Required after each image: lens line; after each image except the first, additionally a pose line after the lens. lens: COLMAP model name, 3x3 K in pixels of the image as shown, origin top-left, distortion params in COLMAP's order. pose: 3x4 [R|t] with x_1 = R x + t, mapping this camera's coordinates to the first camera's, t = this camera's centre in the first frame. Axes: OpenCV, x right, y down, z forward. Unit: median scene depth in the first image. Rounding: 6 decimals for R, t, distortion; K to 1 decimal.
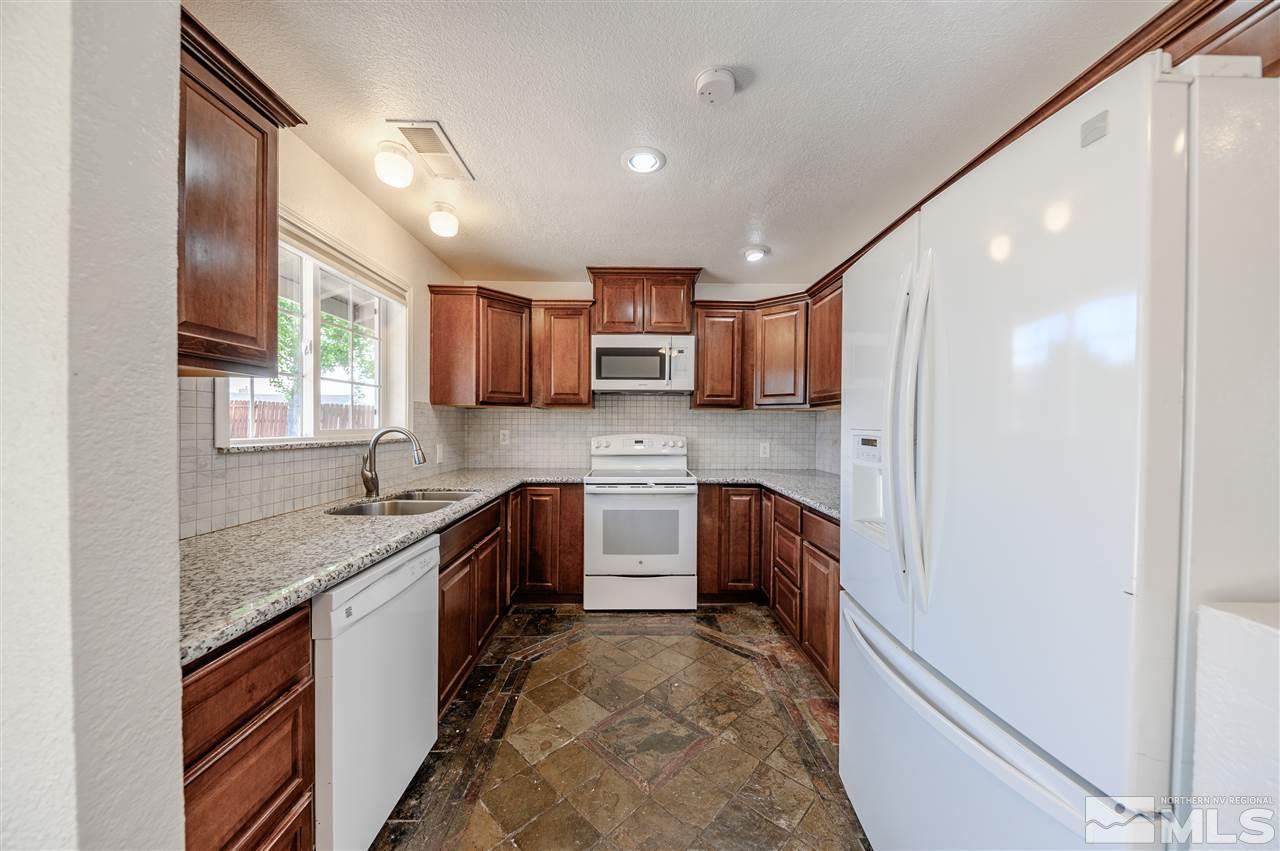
lens RADIAL K [[444.0, 0, 641.9], [0, 444.0, 431.1], [0, 0, 1]] dist [0.013090, -0.007644]
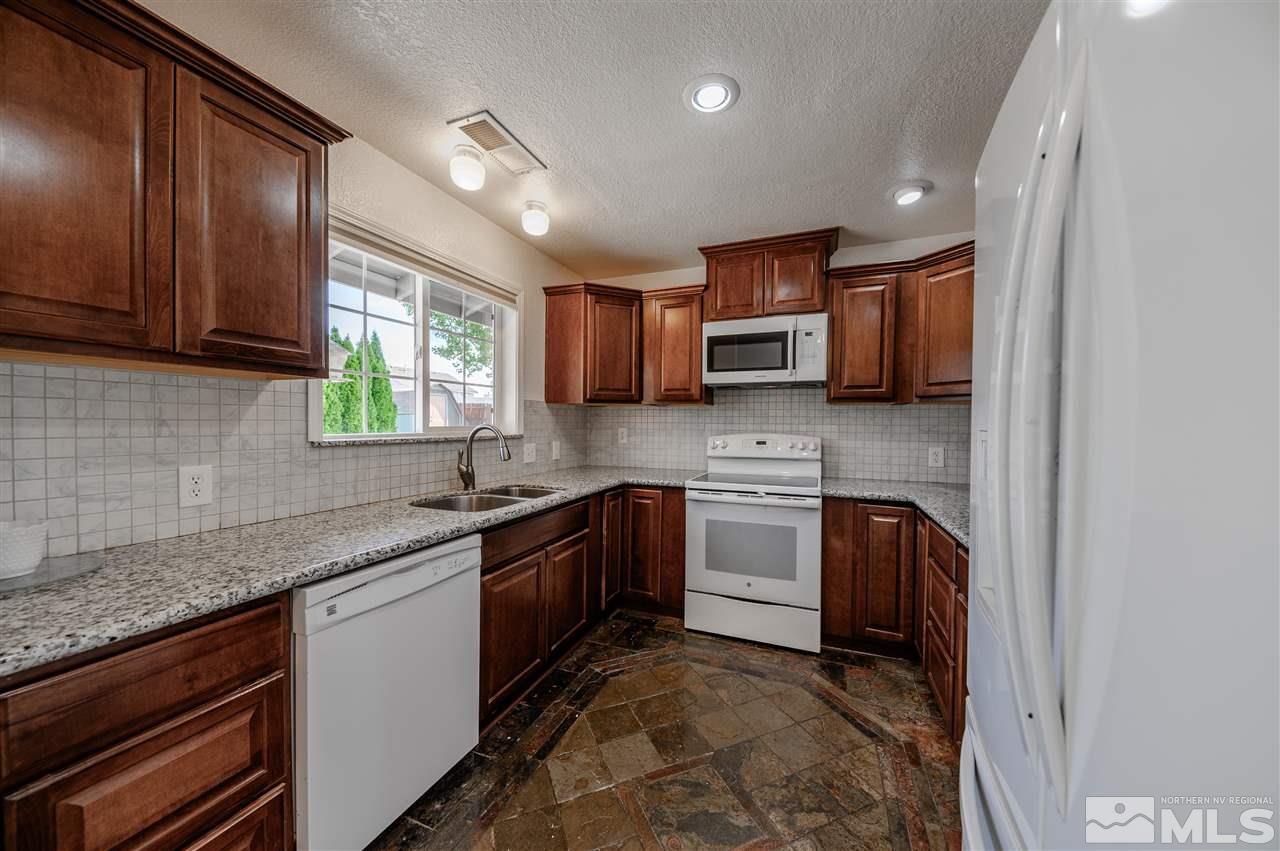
lens RADIAL K [[444.0, 0, 641.9], [0, 444.0, 431.1], [0, 0, 1]] dist [0.013090, -0.007644]
pose [[0.920541, 0.009768, -0.390524, 0.143874], [-0.008440, 0.999951, 0.005115, -0.001445], [0.390555, -0.001413, 0.920579, 0.140820]]
